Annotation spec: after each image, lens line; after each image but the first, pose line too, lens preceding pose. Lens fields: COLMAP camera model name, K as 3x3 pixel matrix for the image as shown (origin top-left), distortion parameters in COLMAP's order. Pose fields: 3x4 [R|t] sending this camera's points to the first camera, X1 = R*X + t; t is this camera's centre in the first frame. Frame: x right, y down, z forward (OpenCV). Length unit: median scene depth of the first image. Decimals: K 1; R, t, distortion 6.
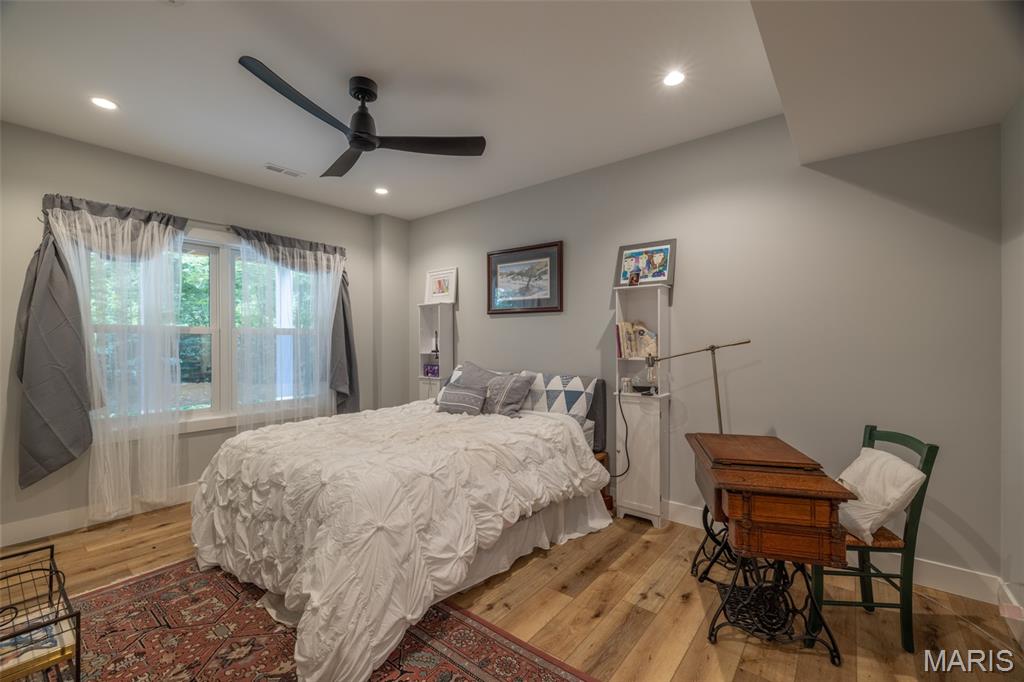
lens RADIAL K [[428.3, 0, 507.3], [0, 428.3, 342.3], [0, 0, 1]] dist [-0.000197, 0.000241]
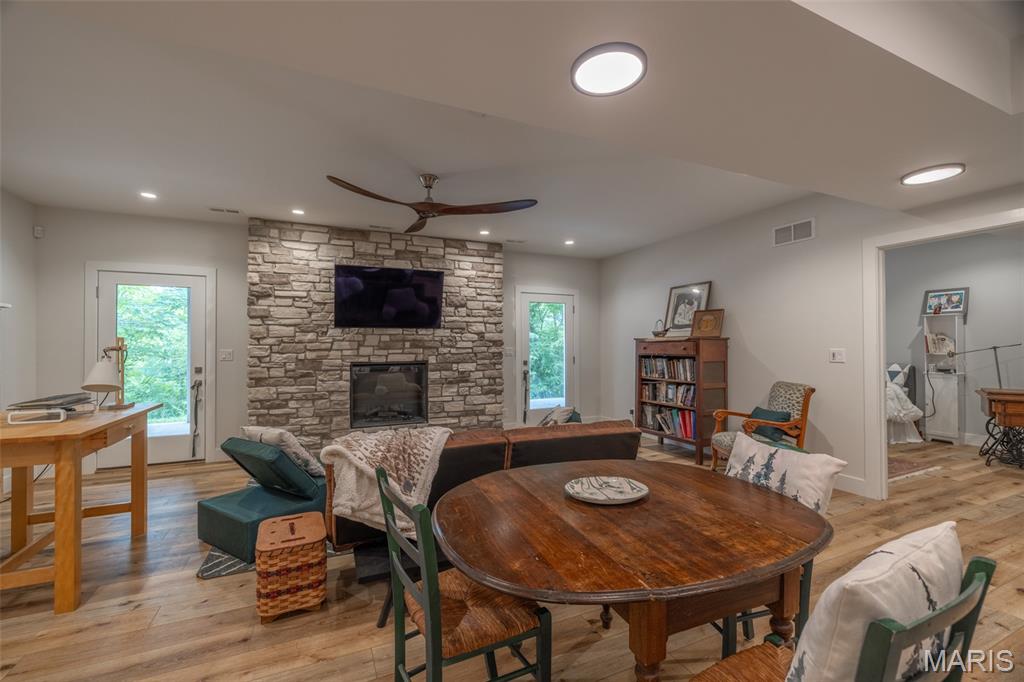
lens RADIAL K [[428.3, 0, 507.3], [0, 428.3, 342.3], [0, 0, 1]] dist [-0.000197, 0.000241]
pose [[0.893986, -0.003231, -0.448084, -0.530917], [-0.001116, 0.999955, -0.009439, 0.008693], [0.448094, 0.008938, 0.893942, -1.465929]]
